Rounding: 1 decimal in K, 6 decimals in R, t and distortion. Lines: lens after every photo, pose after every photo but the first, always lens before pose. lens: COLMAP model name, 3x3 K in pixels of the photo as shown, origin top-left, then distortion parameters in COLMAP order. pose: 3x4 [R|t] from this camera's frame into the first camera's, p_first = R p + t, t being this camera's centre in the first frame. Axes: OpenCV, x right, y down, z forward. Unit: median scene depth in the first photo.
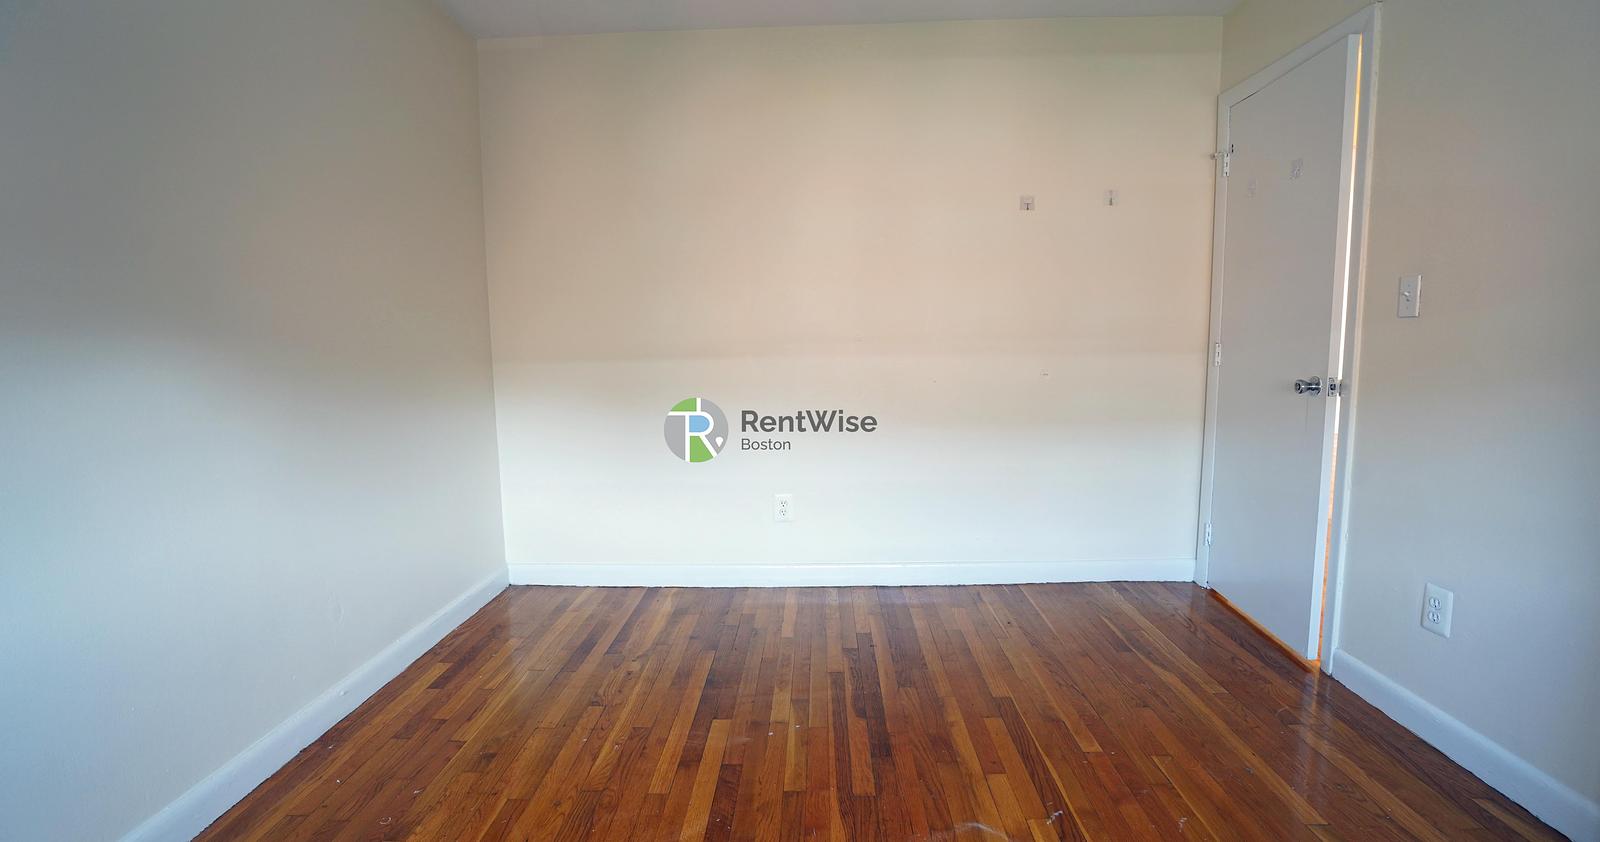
lens RADIAL K [[749.7, 0, 800.0], [0, 749.7, 421.0], [0, 0, 1]] dist [-0.059831, 0.026159]
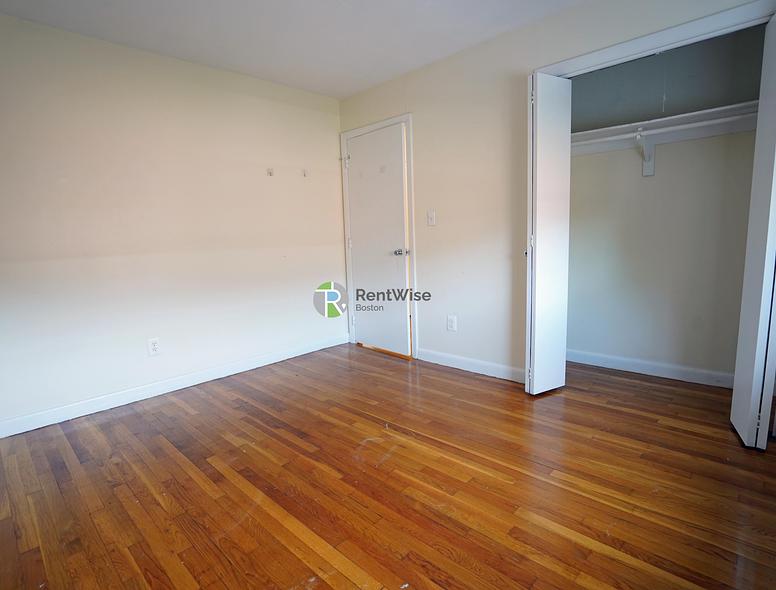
lens RADIAL K [[414.4, 0, 388.0], [0, 414.4, 295.0], [0, 0, 1]] dist [-0.067527, 0.034107]
pose [[0.666088, -0.115939, 0.736808, -0.450807], [0.113927, 0.992068, 0.053113, 0.020788], [-0.737121, 0.048564, 0.674013, 0.032168]]
